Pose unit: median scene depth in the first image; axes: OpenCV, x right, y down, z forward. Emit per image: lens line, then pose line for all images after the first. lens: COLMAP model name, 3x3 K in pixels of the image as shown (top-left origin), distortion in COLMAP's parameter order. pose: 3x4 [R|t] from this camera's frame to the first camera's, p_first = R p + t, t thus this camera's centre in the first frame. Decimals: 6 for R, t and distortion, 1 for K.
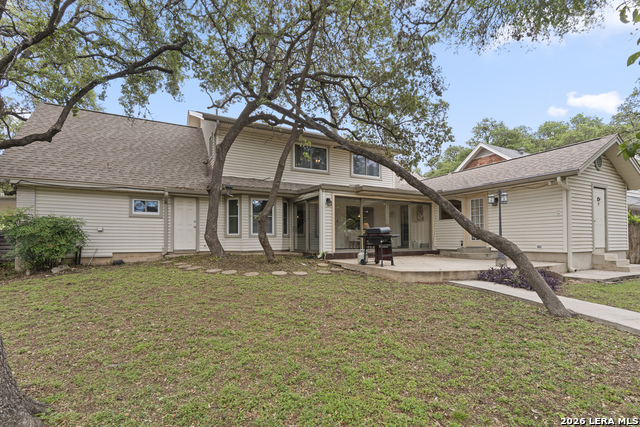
lens RADIAL K [[302.4, 0, 323.2], [0, 302.4, 232.8], [0, 0, 1]] dist [0.000921, 0.000300]
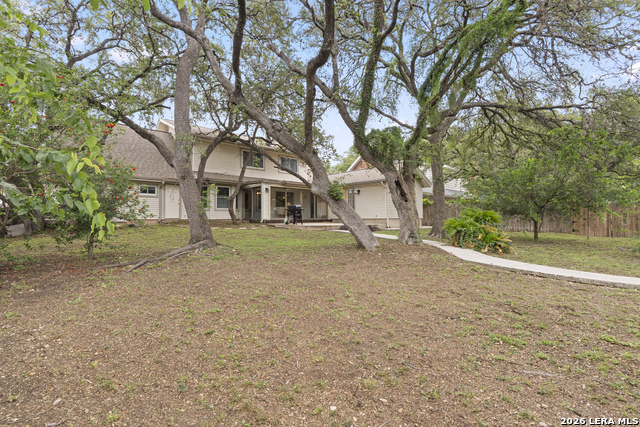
lens RADIAL K [[302.4, 0, 316.2], [0, 302.4, 217.1], [0, 0, 1]] dist [0.000921, 0.000300]
pose [[0.973241, 0.002731, 0.229773, -0.099500], [-0.006686, 0.999843, 0.016435, 0.020315], [-0.229692, -0.017532, 0.973106, -0.702955]]
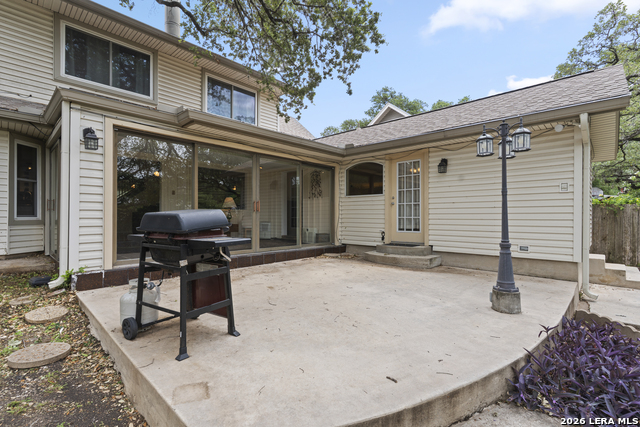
lens RADIAL K [[302.4, 0, 320.1], [0, 302.4, 213.8], [0, 0, 1]] dist [0.000921, 0.000300]
pose [[0.946723, 0.010454, 0.321880, 0.163128], [-0.015497, 0.999794, 0.013109, -0.015516], [-0.321677, -0.017399, 0.946690, 0.518374]]
